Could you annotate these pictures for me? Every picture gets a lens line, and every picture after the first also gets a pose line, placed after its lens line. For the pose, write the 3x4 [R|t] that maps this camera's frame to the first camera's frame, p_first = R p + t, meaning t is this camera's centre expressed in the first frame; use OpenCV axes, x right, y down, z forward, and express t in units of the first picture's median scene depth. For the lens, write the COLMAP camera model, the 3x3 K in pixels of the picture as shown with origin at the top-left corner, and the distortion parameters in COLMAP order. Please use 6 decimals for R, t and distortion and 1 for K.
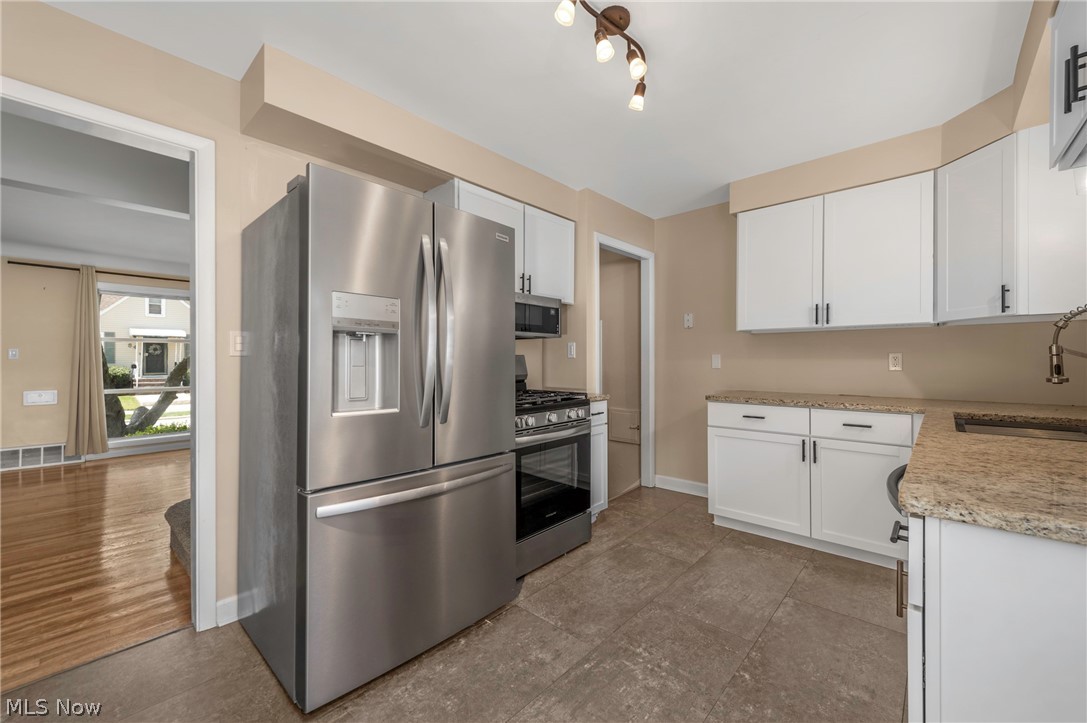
lens RADIAL K [[428.8, 0, 549.5], [0, 428.8, 359.9], [0, 0, 1]] dist [0.002495, 0.000137]
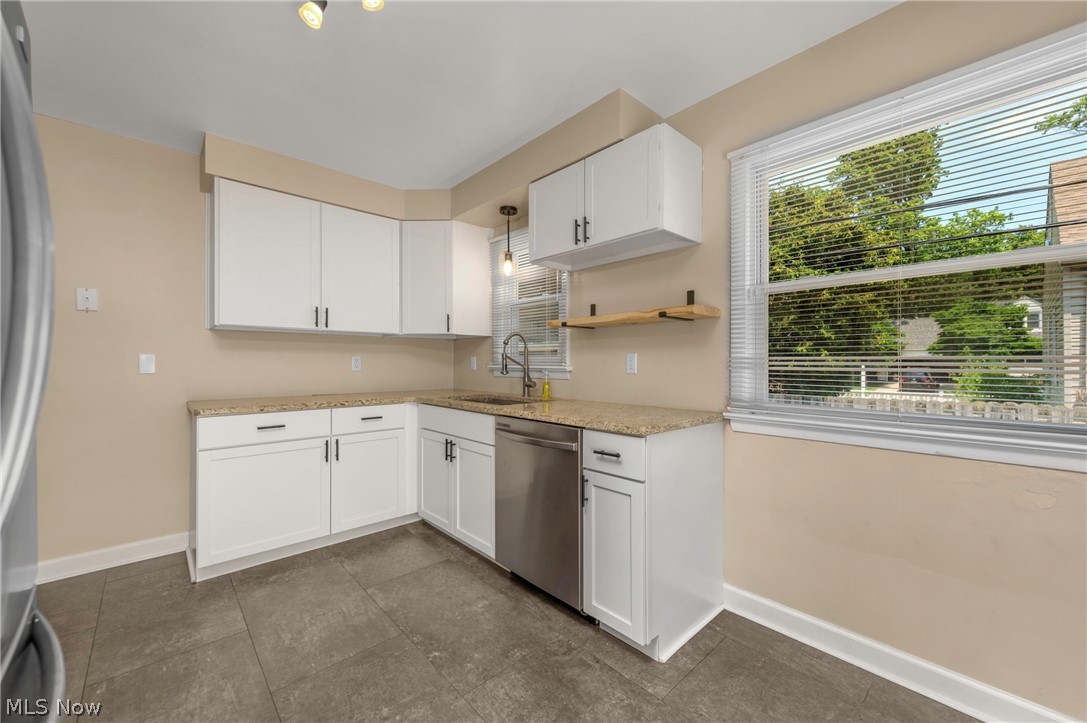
lens RADIAL K [[428.8, 0, 549.5], [0, 428.8, 359.9], [0, 0, 1]] dist [0.002495, 0.000137]
pose [[0.082927, 0.007932, 0.996524, -0.394170], [0.000017, 0.999968, -0.007961, 0.004680], [-0.996556, 0.000677, 0.082925, 0.413993]]
